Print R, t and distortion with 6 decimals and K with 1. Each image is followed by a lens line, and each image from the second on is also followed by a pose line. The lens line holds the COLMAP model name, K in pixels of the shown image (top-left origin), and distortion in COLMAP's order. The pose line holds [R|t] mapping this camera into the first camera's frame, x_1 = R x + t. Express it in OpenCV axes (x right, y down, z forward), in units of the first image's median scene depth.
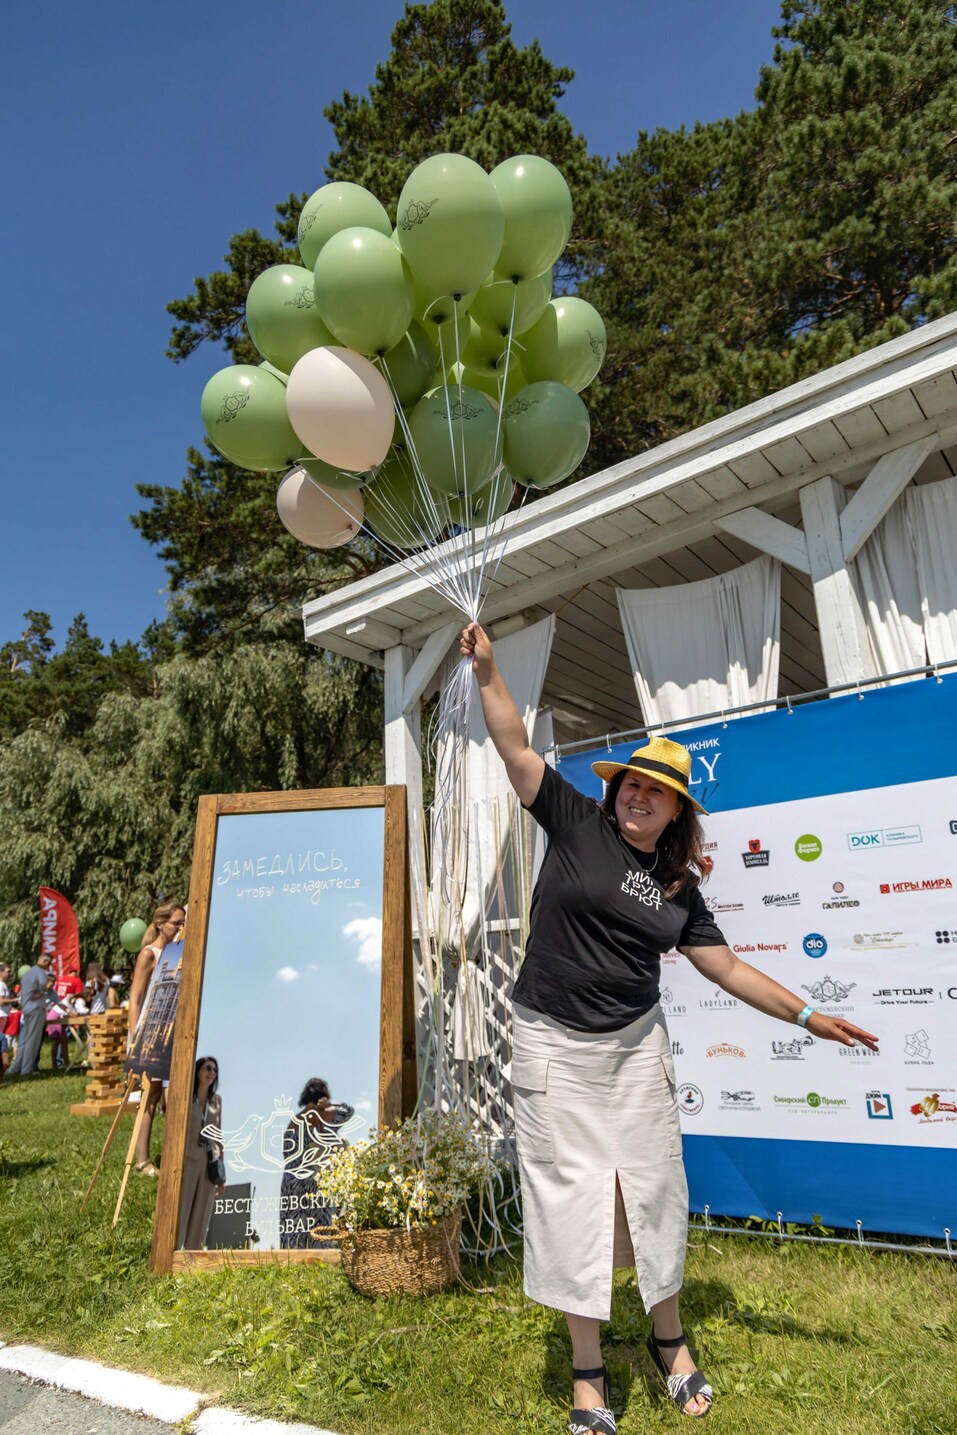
lens RADIAL K [[1044.5, 0, 478.5], [0, 1044.5, 717.5], [0, 0, 1]] dist [0.006728, 0.002377]
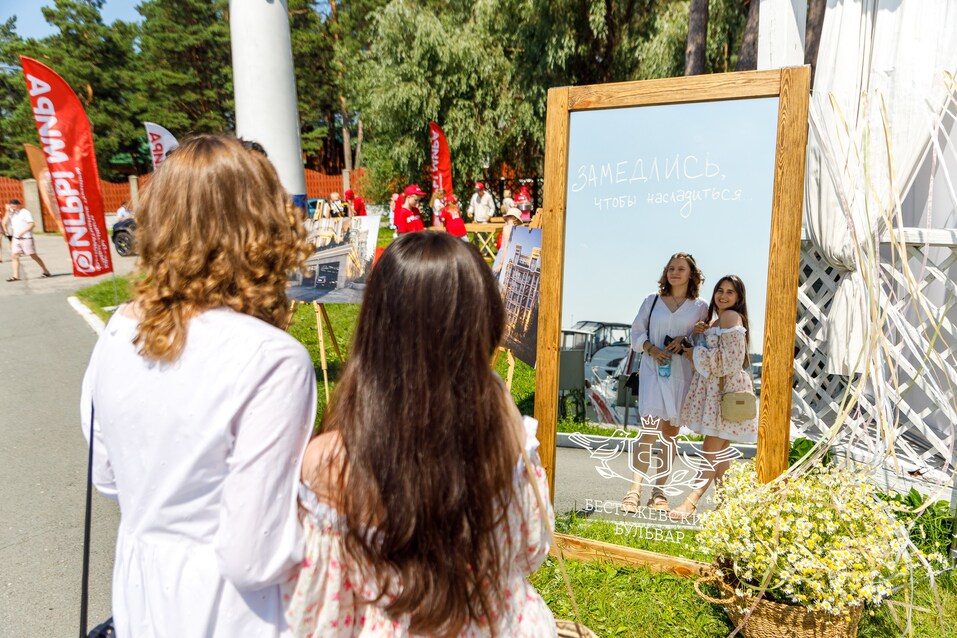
lens RADIAL K [[696.6, 0, 478.5], [0, 696.6, 319.0], [0, 0, 1]] dist [0.006728, 0.002377]
pose [[0.949142, 0.061824, -0.308719, -0.043598], [0.085181, 0.893541, 0.440828, -0.005649], [0.303107, -0.444705, 0.842831, 0.134753]]
